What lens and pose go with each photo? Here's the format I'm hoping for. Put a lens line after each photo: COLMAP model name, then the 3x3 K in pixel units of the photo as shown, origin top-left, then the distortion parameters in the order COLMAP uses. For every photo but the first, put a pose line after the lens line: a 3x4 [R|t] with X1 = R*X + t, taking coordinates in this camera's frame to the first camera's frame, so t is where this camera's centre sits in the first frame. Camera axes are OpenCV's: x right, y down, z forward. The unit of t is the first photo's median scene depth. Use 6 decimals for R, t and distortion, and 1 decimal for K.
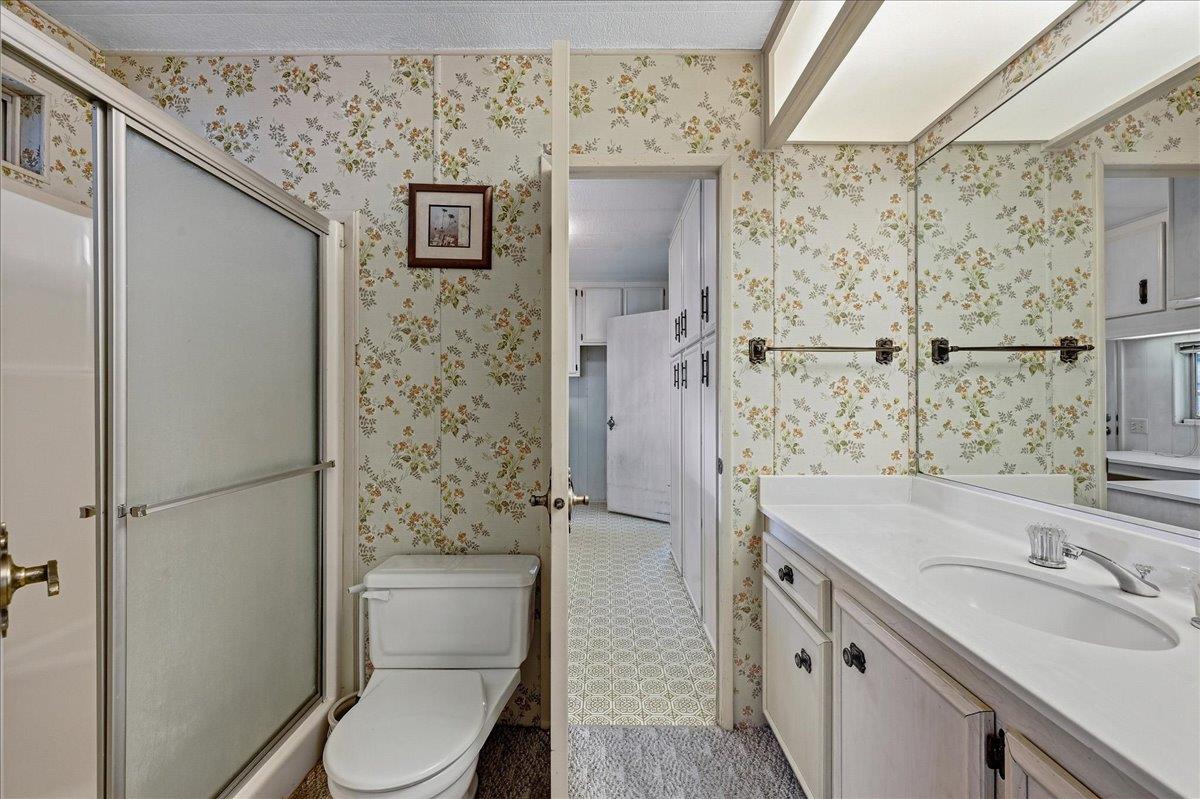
lens RADIAL K [[474.6, 0, 601.5], [0, 474.6, 397.1], [0, 0, 1]] dist [-0.000761, -0.000337]
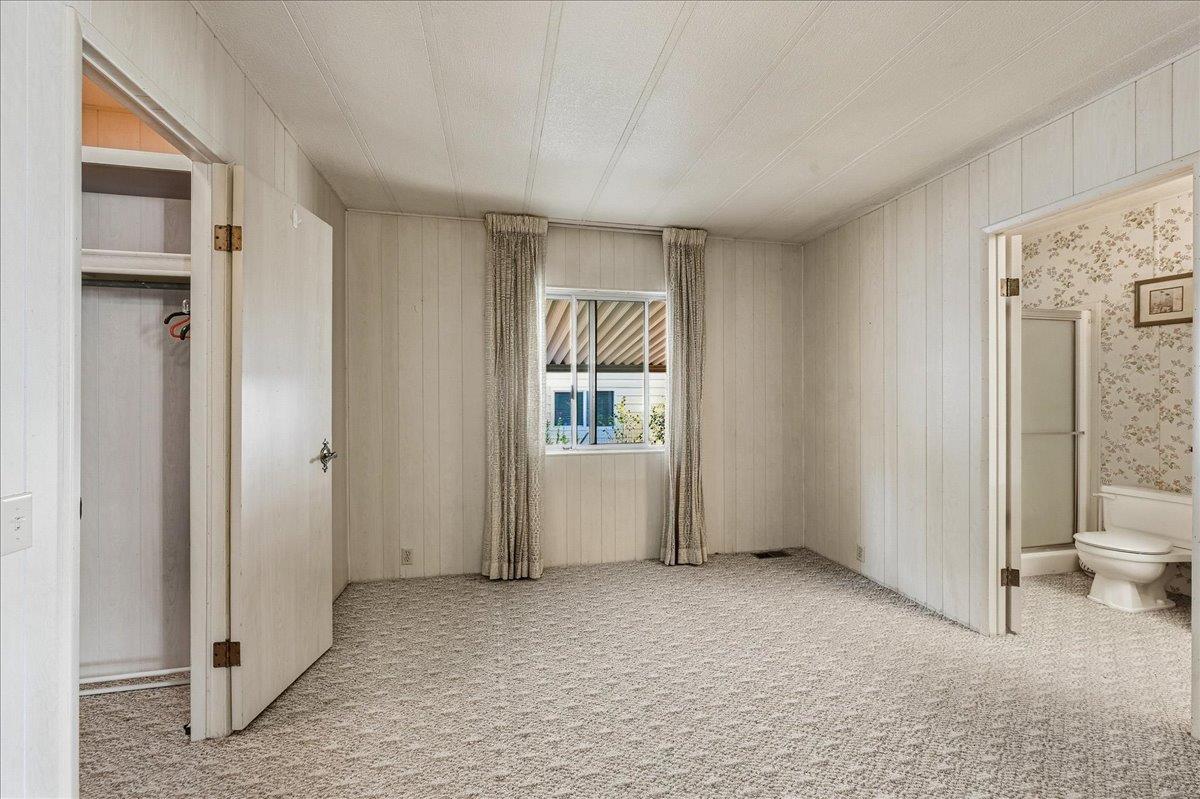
lens RADIAL K [[474.6, 0, 601.5], [0, 474.6, 397.1], [0, 0, 1]] dist [-0.000761, -0.000337]
pose [[0.219449, -0.002649, -0.975620, 0.901847], [-0.001450, 0.999994, -0.003041, -0.001792], [0.975623, 0.002082, 0.219444, -1.367946]]
